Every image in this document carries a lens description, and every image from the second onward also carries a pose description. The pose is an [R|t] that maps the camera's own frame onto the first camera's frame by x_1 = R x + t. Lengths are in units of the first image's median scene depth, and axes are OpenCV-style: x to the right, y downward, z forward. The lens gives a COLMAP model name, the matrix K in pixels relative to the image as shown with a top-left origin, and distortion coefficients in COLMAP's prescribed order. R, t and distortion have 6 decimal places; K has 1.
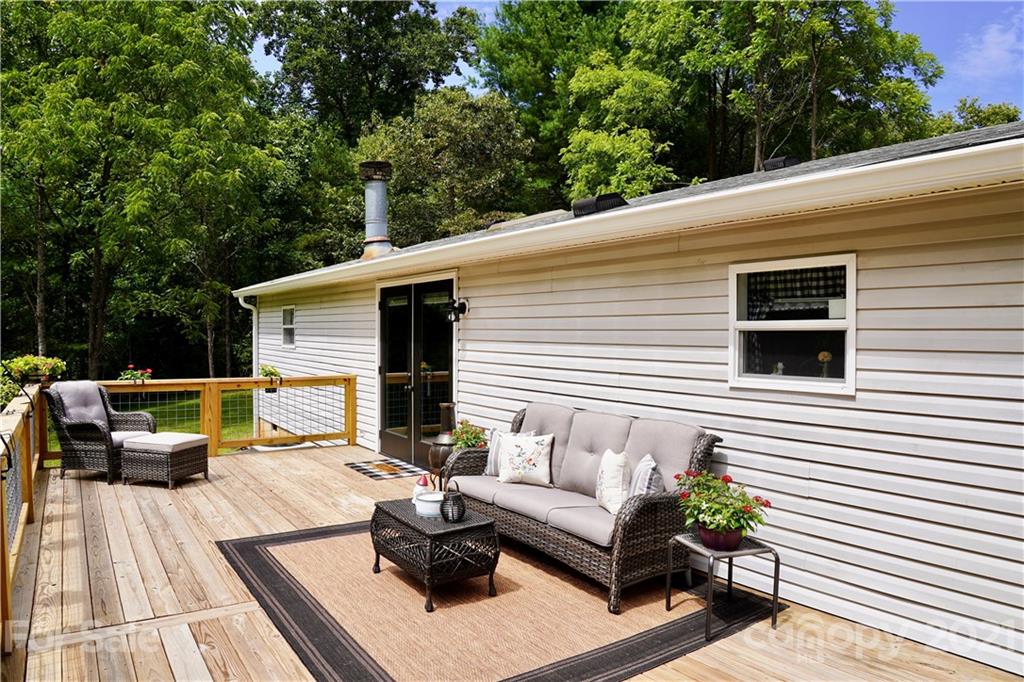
lens RADIAL K [[671.5, 0, 512.0], [0, 671.5, 341.0], [0, 0, 1]] dist [-0.117573, 0.000961]
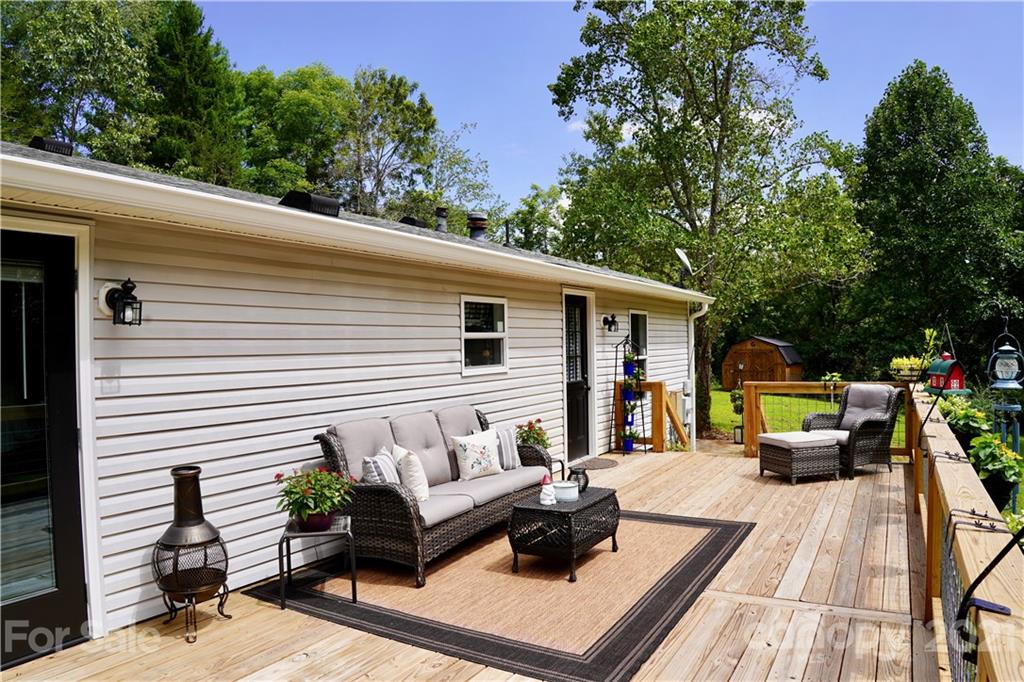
lens RADIAL K [[671.5, 0, 512.0], [0, 671.5, 341.0], [0, 0, 1]] dist [-0.117573, 0.000961]
pose [[-0.409939, -0.003300, 0.912107, -0.902071], [0.017606, 0.999779, 0.011529, -0.021573], [-0.911943, 0.020785, -0.409790, 1.243289]]
